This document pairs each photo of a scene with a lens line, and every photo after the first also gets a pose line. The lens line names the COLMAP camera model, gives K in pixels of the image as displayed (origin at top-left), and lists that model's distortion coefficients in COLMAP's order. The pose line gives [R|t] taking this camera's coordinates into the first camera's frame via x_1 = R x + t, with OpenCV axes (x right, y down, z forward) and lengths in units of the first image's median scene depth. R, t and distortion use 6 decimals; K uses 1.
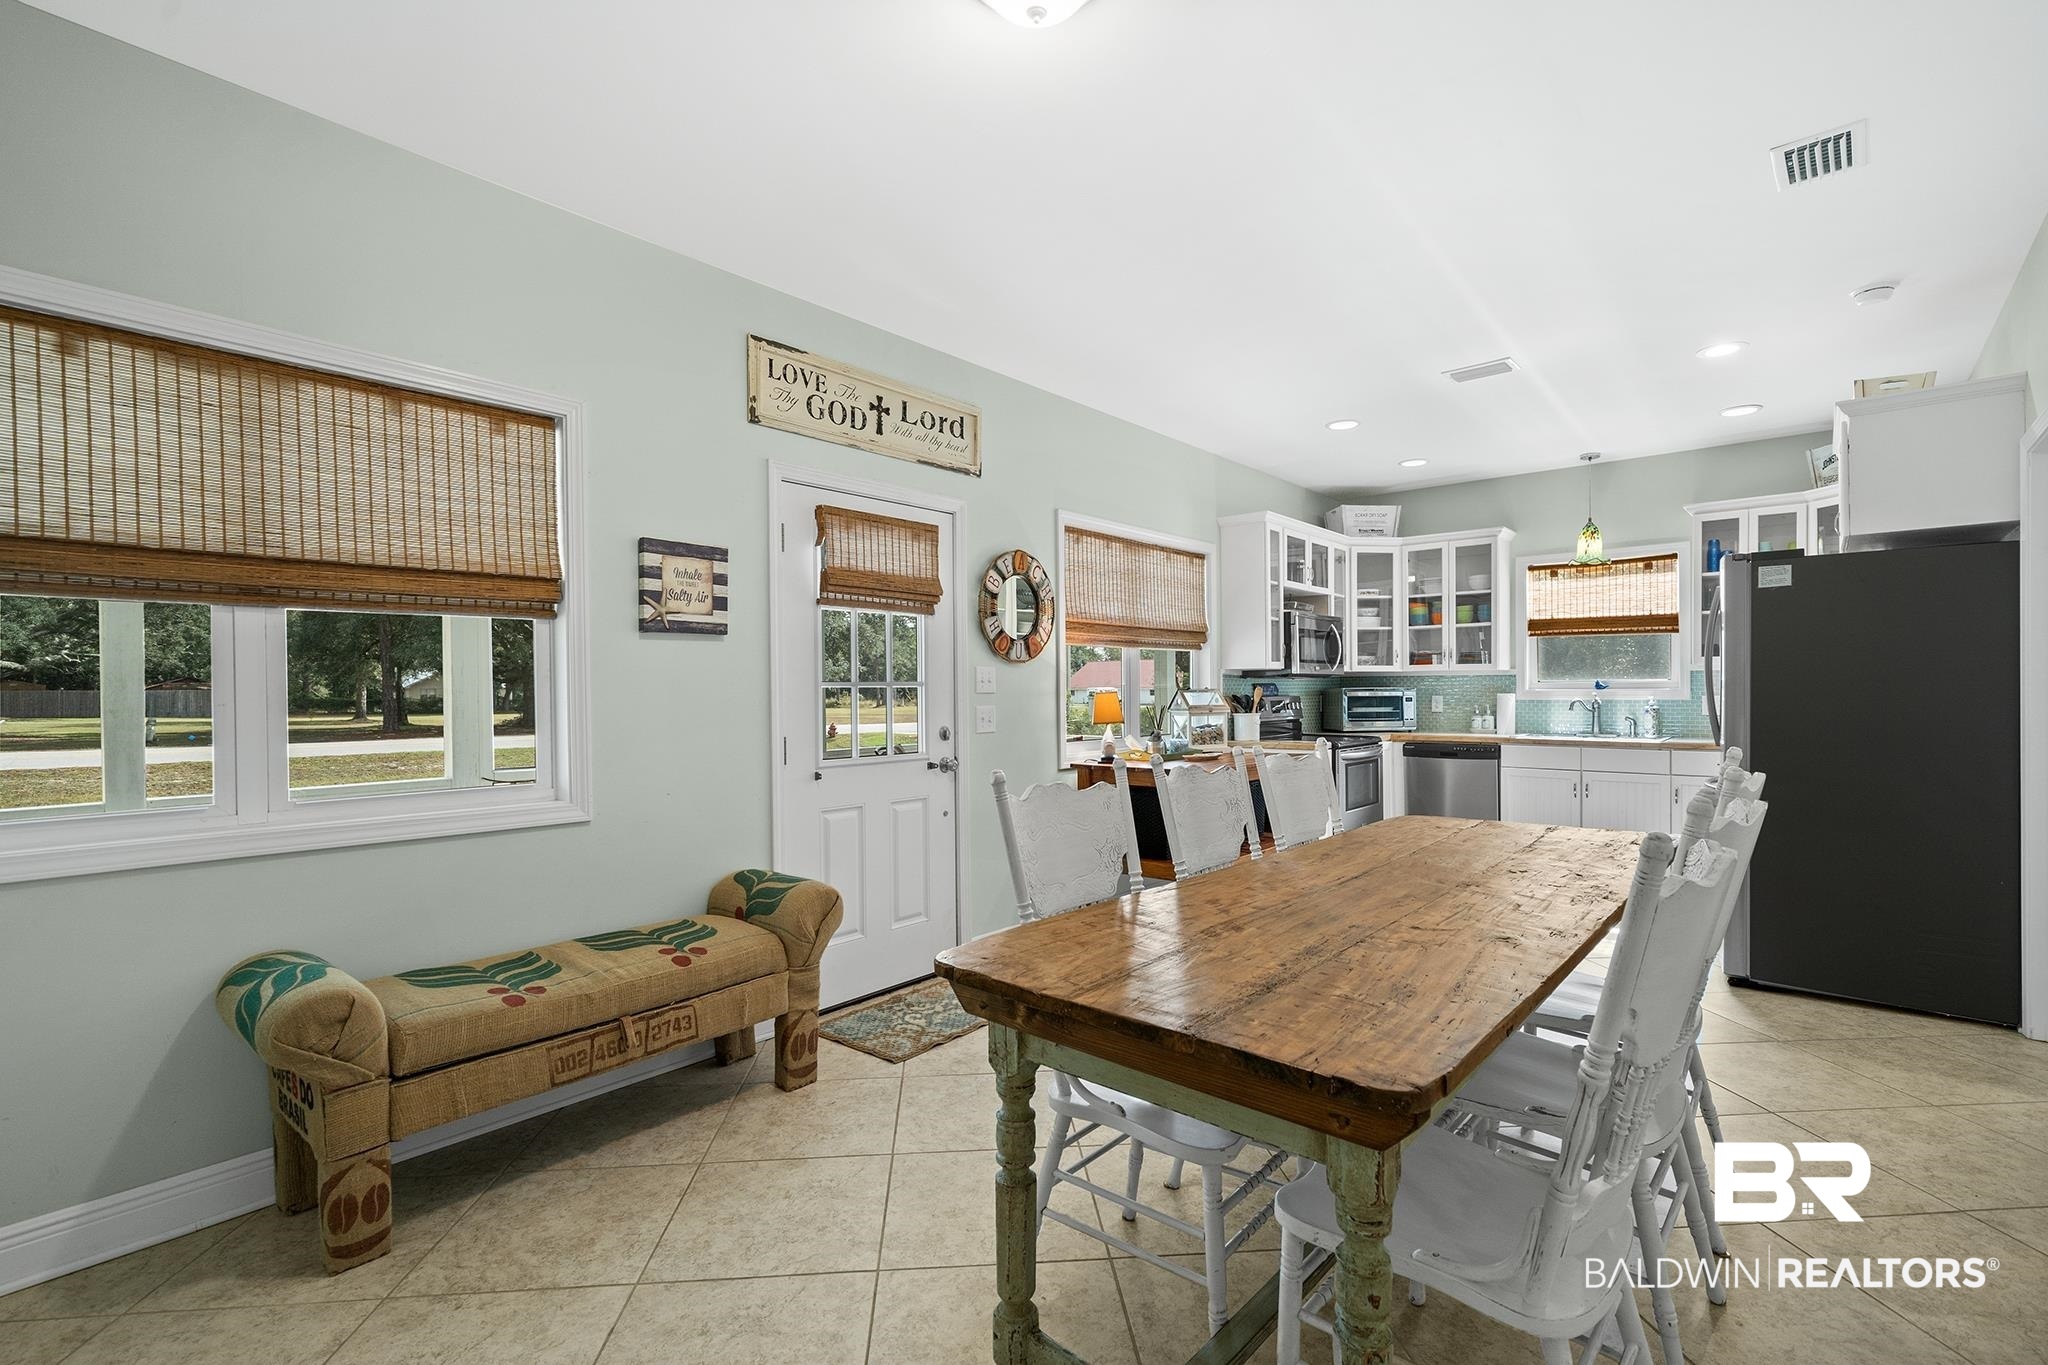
lens RADIAL K [[899.8, 0, 1021.5], [0, 899.8, 694.0], [0, 0, 1]] dist [0.000350, -0.000029]
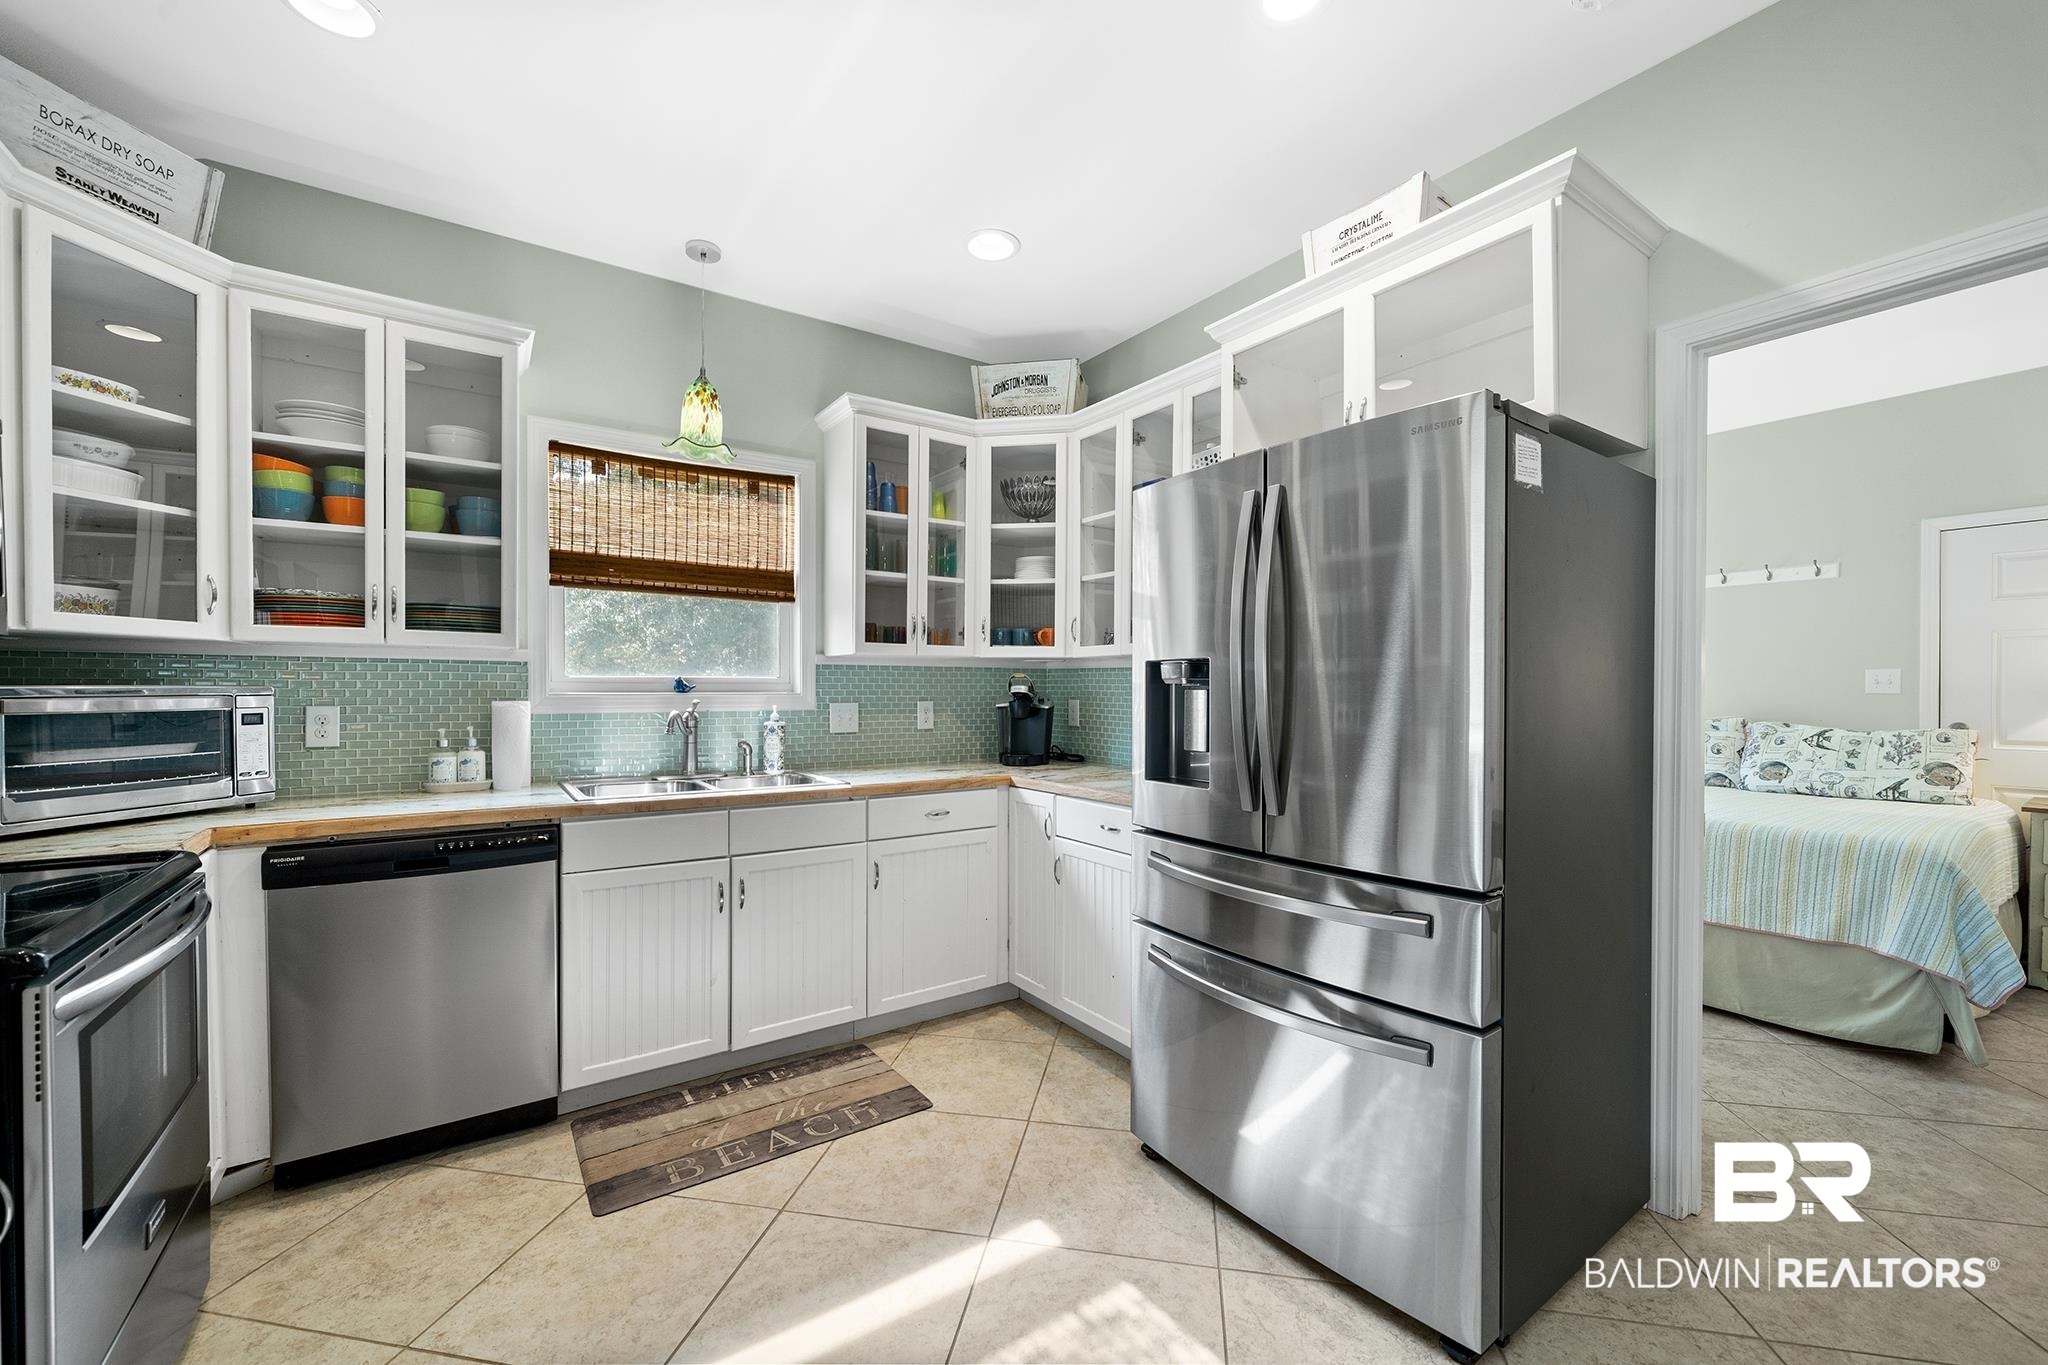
lens RADIAL K [[822.3, 0, 1021.5], [0, 822.3, 686.9], [0, 0, 1]] dist [0.000343, 0.000052]
pose [[0.249593, 0.007159, 0.968324, 0.192615], [-0.000314, 0.999973, -0.007313, -0.004679], [-0.968351, 0.001521, 0.249589, 0.635732]]
